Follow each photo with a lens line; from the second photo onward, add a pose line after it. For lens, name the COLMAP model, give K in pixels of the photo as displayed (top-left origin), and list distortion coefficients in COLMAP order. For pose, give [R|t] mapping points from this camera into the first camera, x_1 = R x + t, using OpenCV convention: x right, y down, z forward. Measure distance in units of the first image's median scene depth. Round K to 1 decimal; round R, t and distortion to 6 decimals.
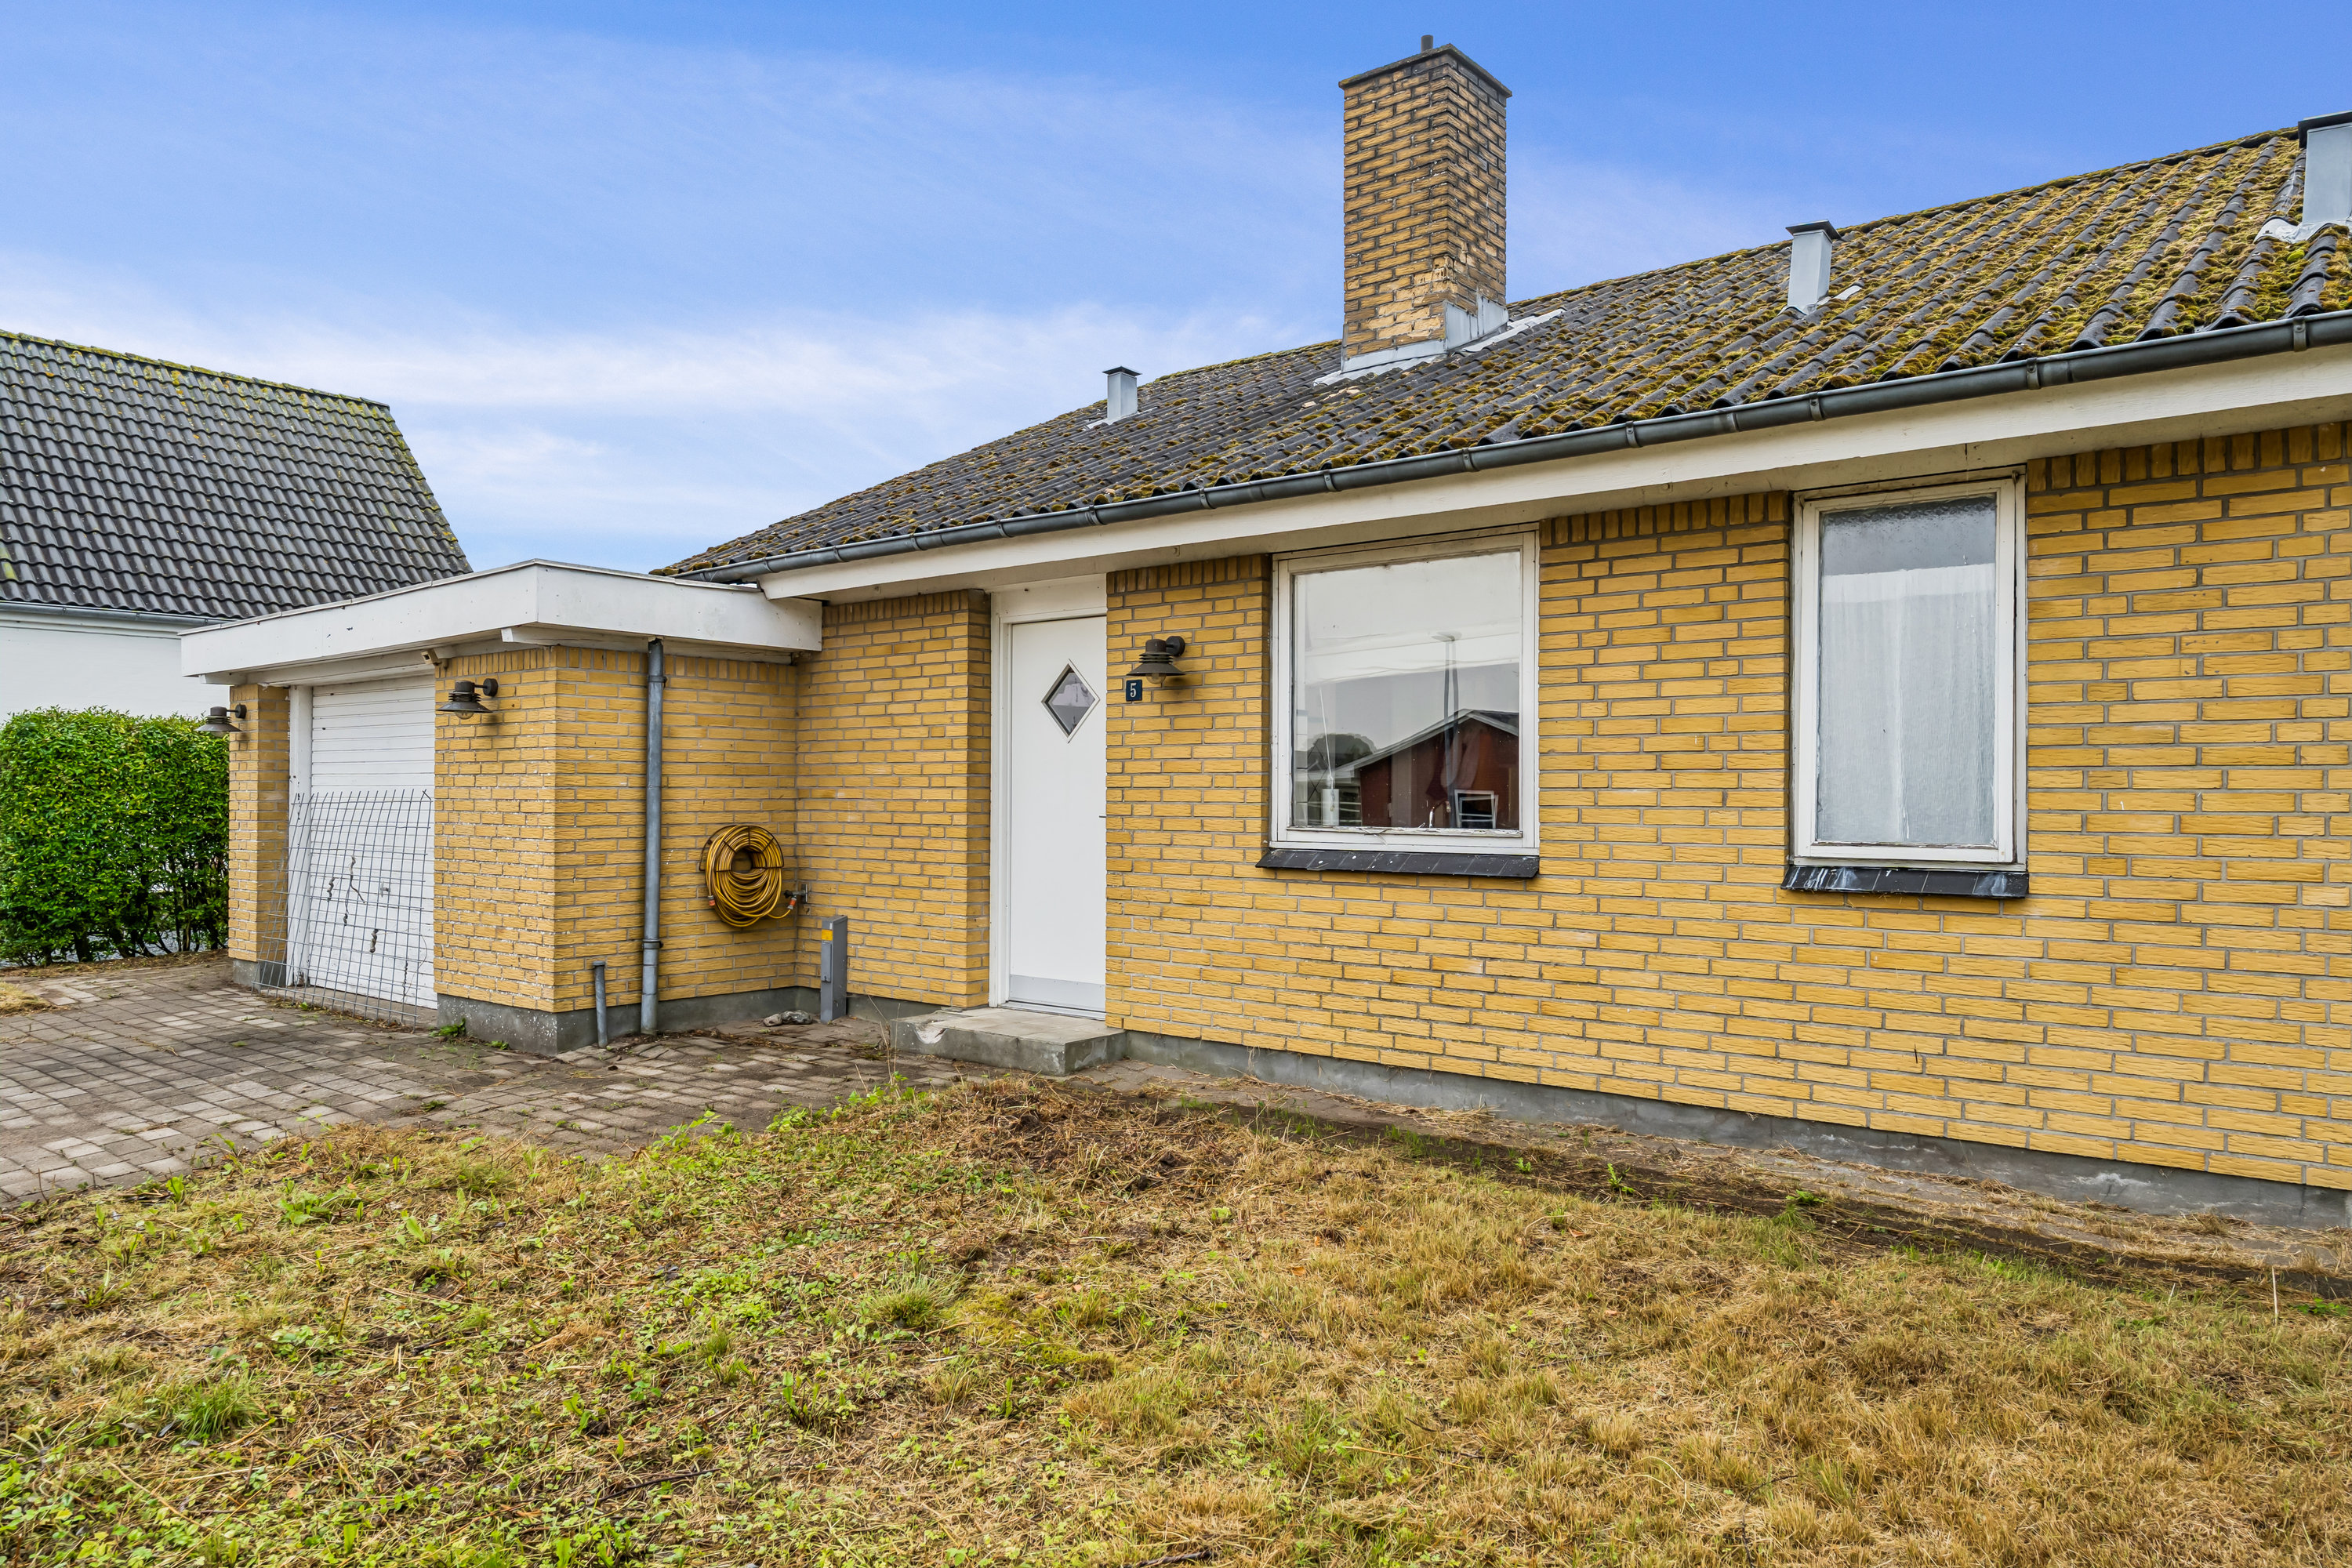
lens RADIAL K [[1509.0, 0, 1176.0], [0, 1509.0, 784.0], [0, 0, 1]] dist [-0.004641, -0.000920]
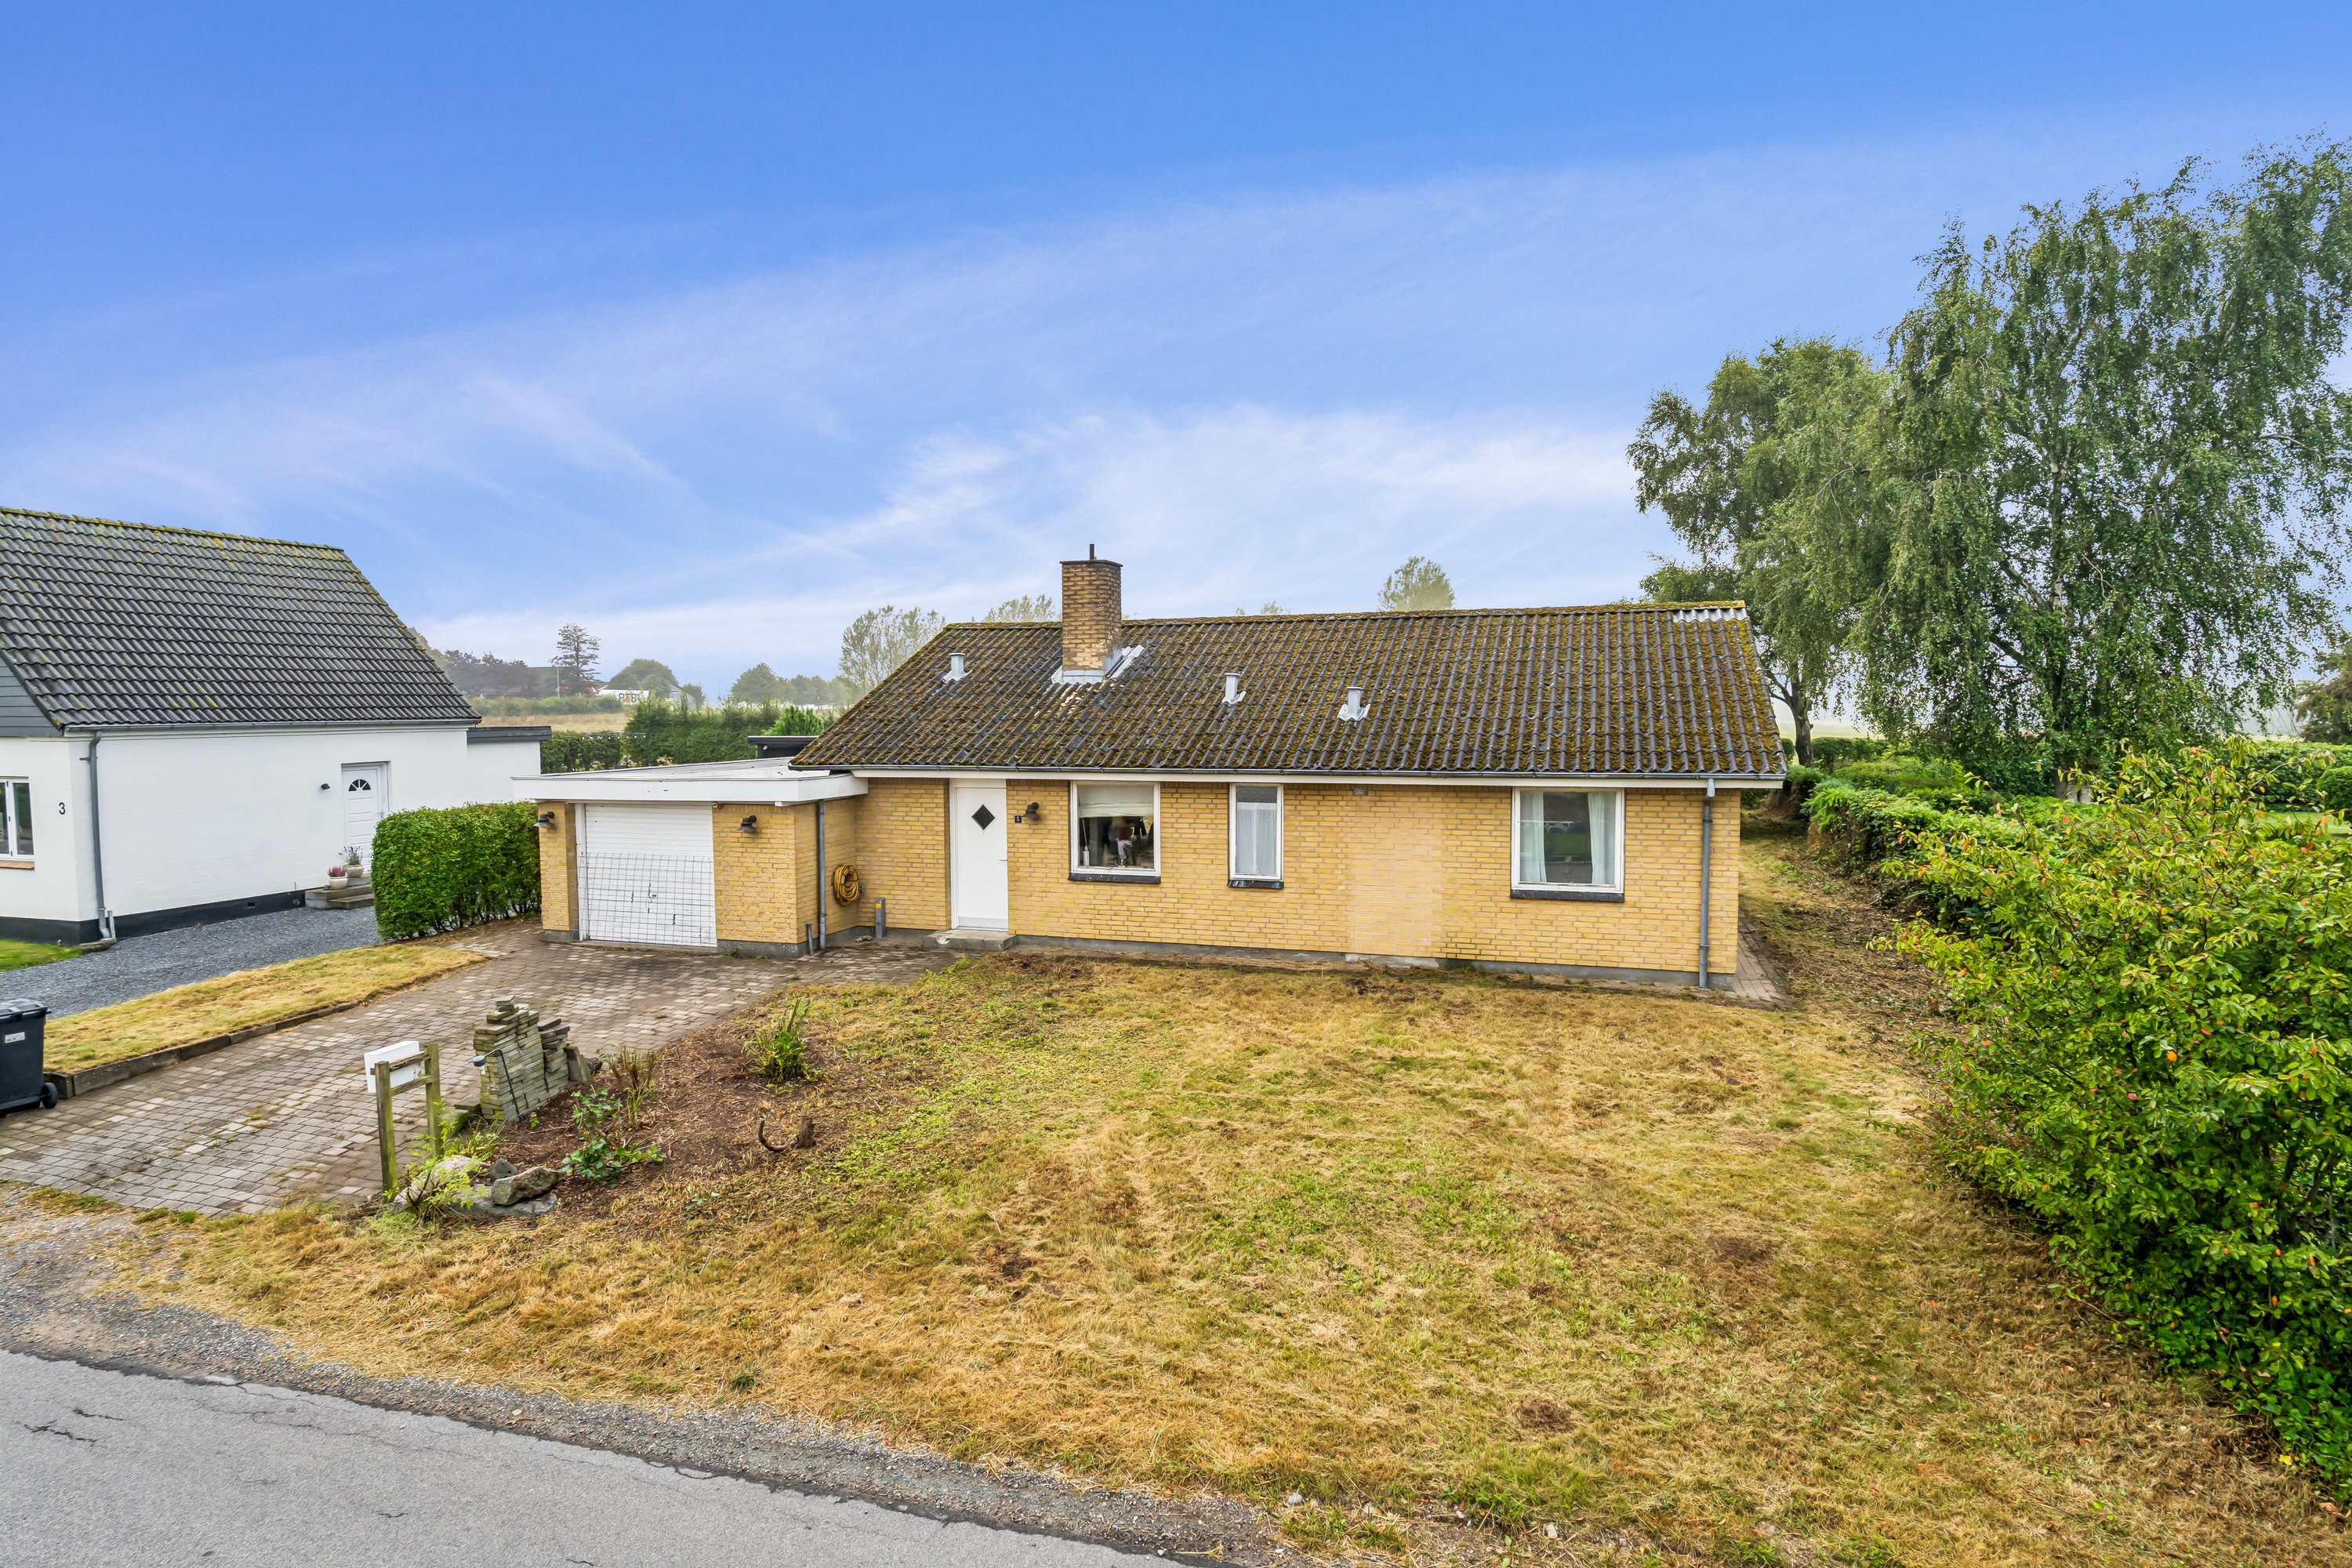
lens RADIAL K [[1268.9, 0, 1176.0], [0, 1268.9, 784.0], [0, 0, 1]] dist [-0.006361, 0.001136]
pose [[0.932027, -0.030224, 0.361126, -0.707443], [0.005500, 0.997581, 0.069298, -0.335950], [-0.362347, -0.062601, 0.929938, -1.562476]]
